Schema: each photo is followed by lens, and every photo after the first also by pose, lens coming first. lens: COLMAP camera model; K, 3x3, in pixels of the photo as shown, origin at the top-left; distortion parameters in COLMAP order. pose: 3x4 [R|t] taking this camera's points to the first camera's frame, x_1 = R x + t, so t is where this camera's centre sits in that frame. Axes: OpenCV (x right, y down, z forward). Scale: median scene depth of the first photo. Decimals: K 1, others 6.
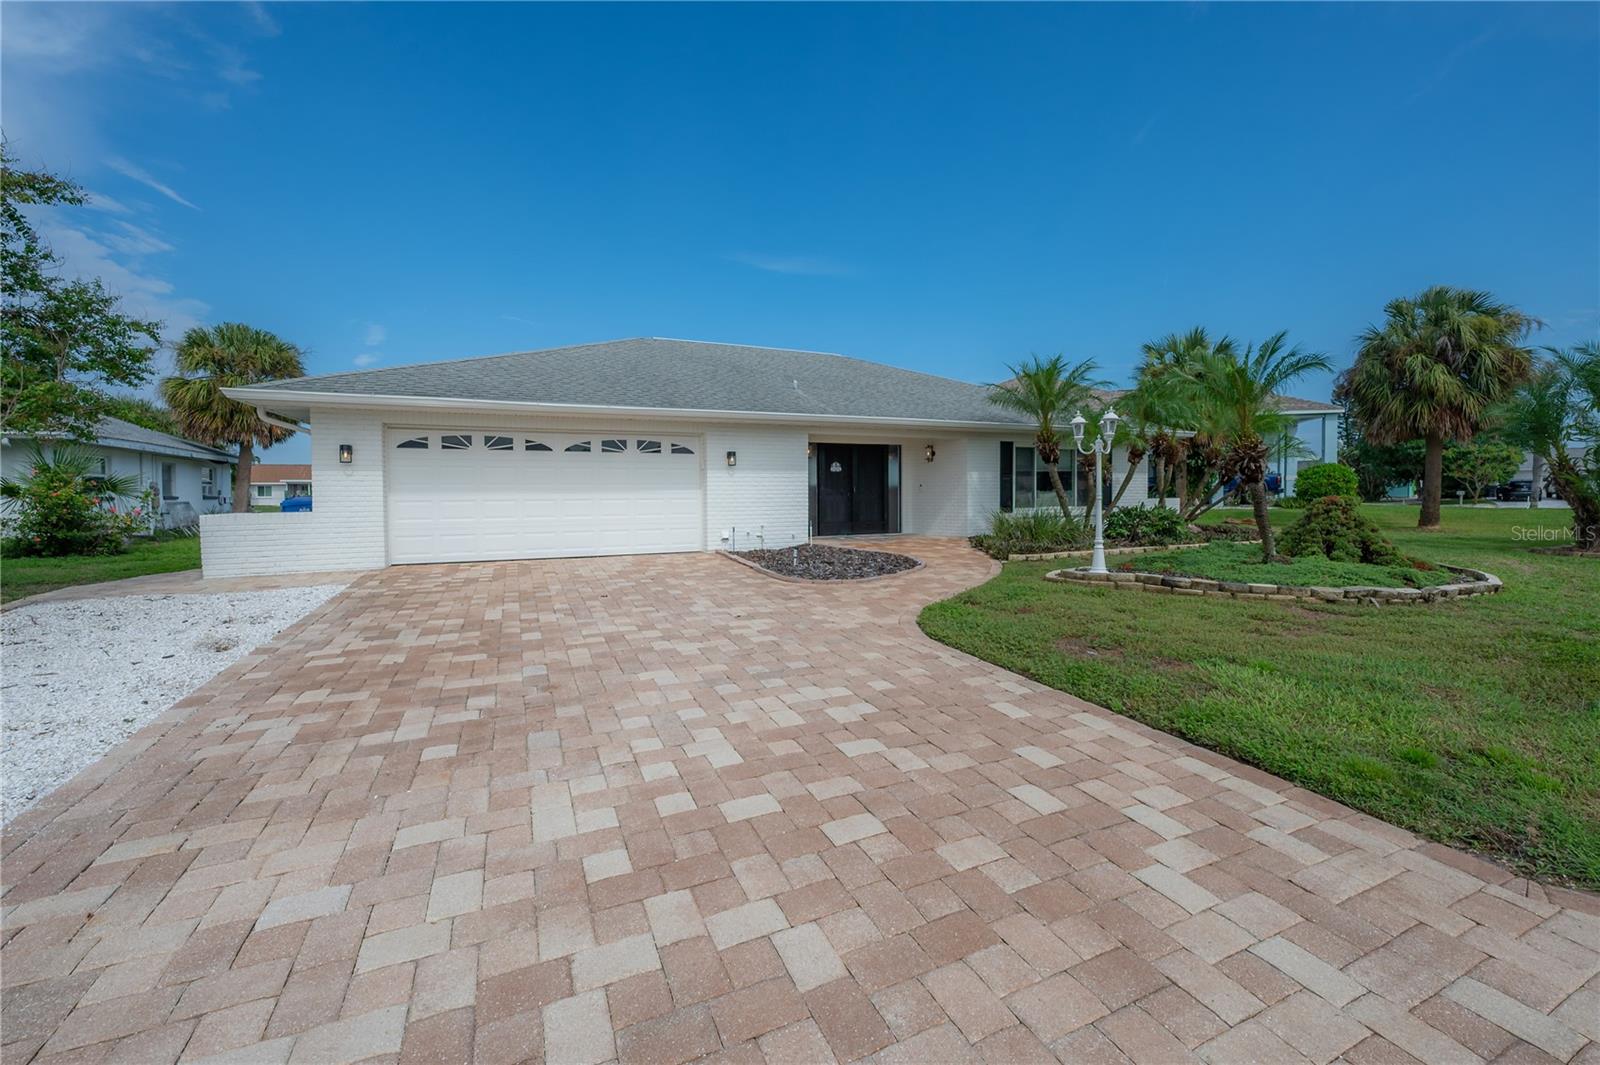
lens RADIAL K [[642.8, 0, 802.0], [0, 642.8, 490.8], [0, 0, 1]] dist [0.003184, -0.000040]
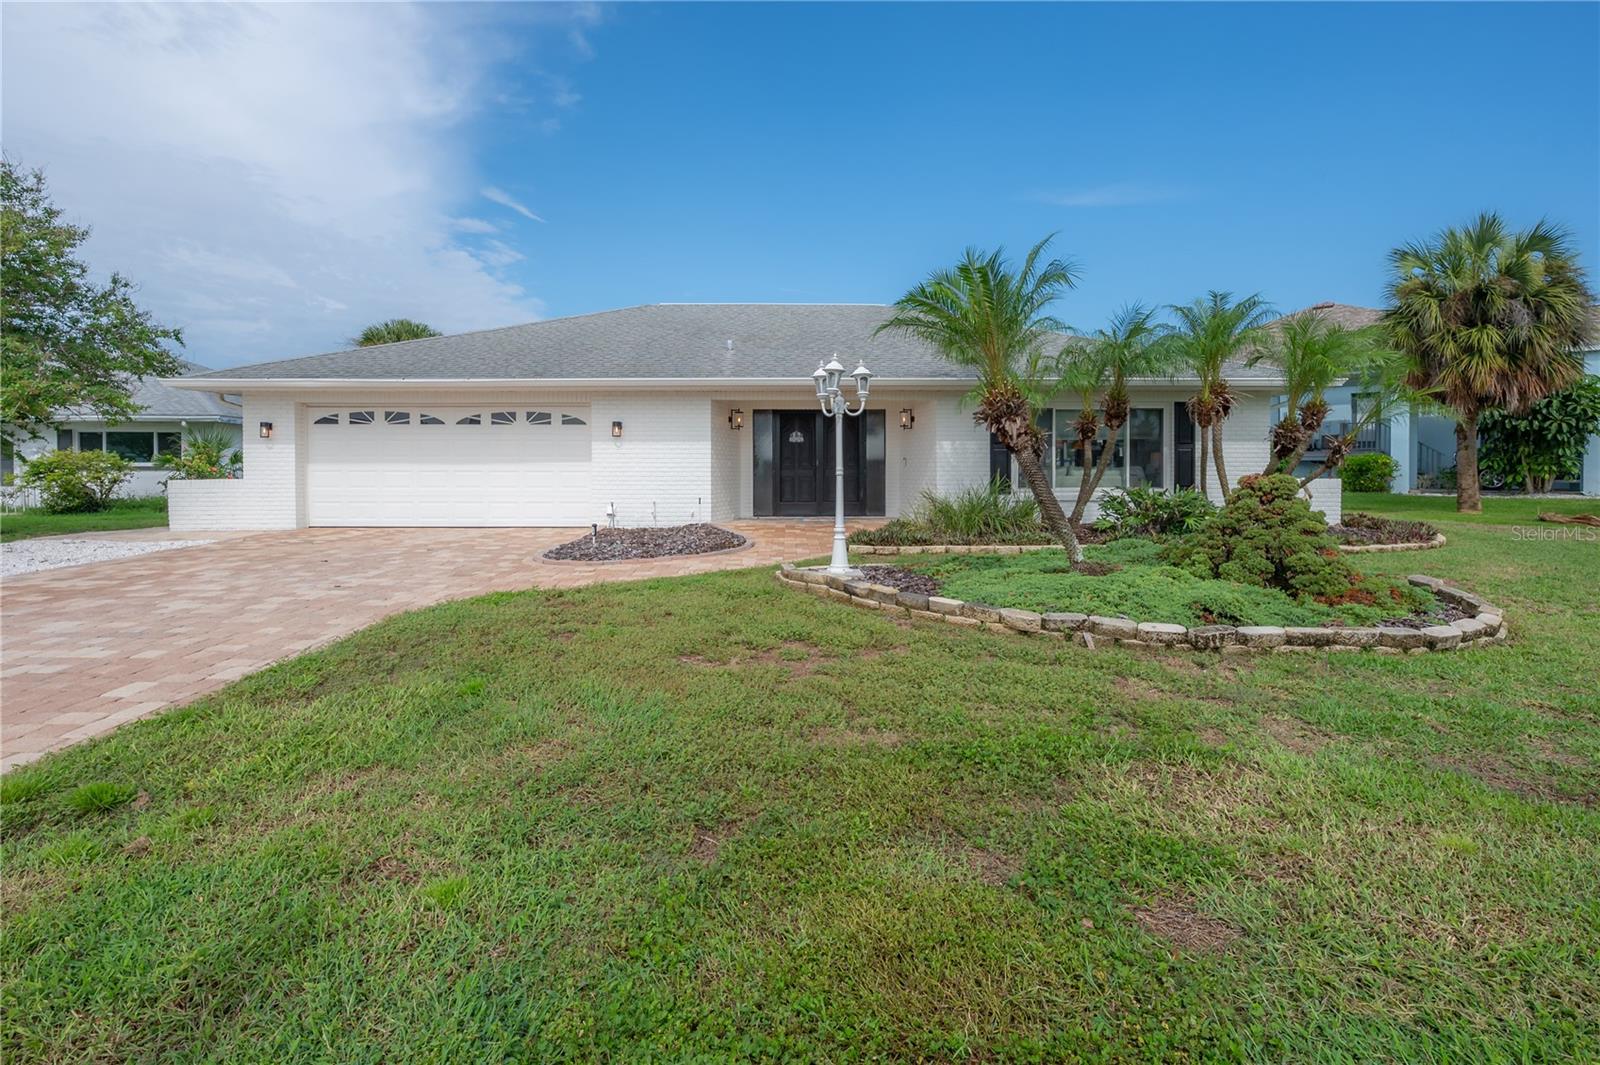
lens RADIAL K [[717.3, 0, 799.0], [0, 717.3, 459.2], [0, 0, 1]] dist [0.002773, 0.000296]
pose [[0.917740, 0.001944, -0.397176, 0.565929], [-0.005346, 0.999958, -0.007459, 0.000459], [0.397145, 0.008968, 0.917712, 0.146783]]
